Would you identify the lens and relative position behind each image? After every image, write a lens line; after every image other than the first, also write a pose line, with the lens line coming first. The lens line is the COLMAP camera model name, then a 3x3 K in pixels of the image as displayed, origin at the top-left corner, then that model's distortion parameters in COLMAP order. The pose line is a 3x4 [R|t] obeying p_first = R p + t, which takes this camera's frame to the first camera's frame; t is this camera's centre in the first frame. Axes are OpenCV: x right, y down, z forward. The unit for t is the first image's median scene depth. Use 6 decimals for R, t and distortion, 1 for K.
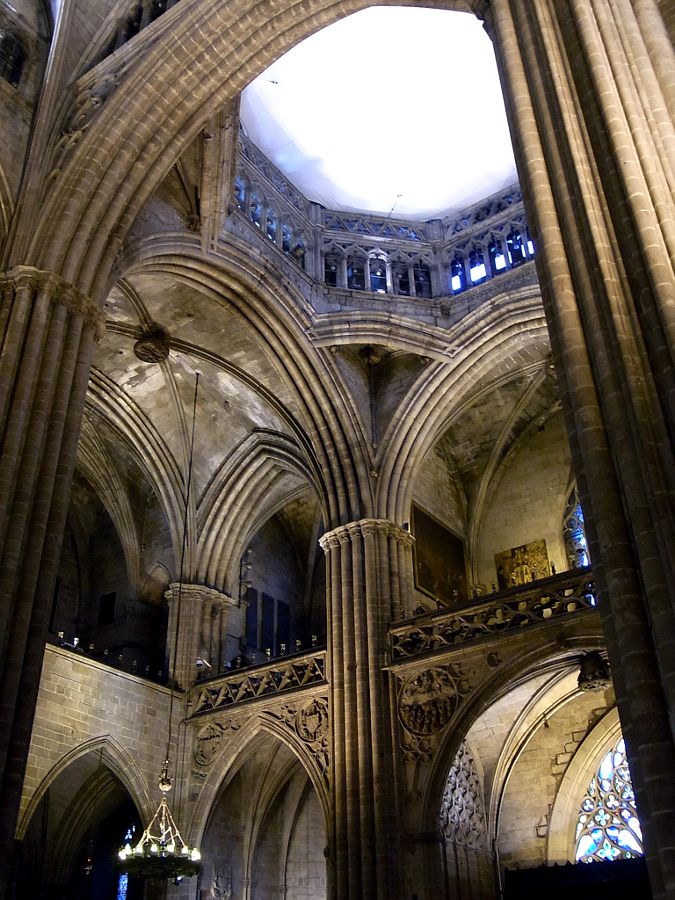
lens RADIAL K [[938.6, 0, 337.5], [0, 938.6, 450.0], [0, 0, 1]] dist [-0.086157, 0.222295]
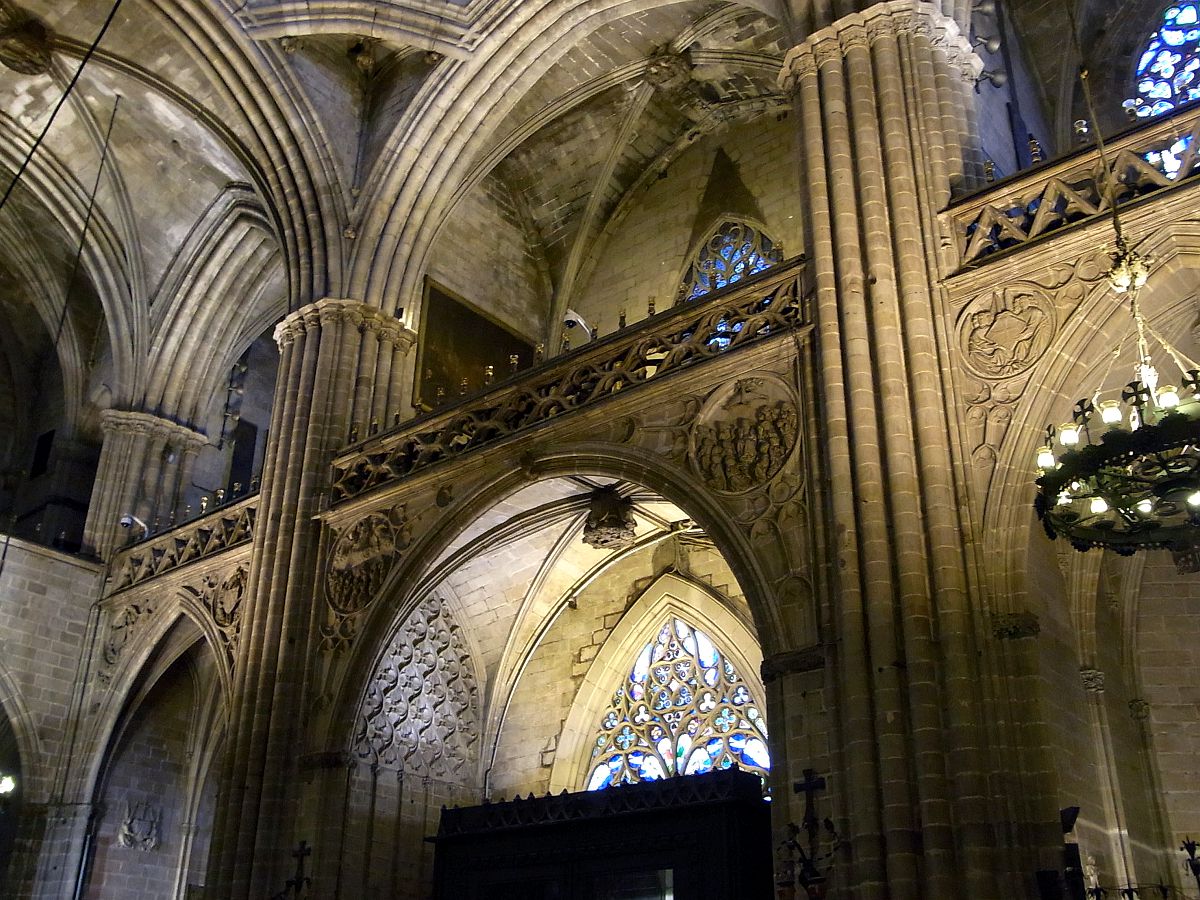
lens RADIAL K [[1251.5, 0, 600.0], [0, 1251.5, 450.0], [0, 0, 1]] dist [-0.086157, 0.222295]
pose [[0.997051, -0.005234, -0.076568, 0.274929], [0.014043, 0.993271, 0.114961, 0.076682], [0.075451, -0.115698, 0.990415, 0.128595]]
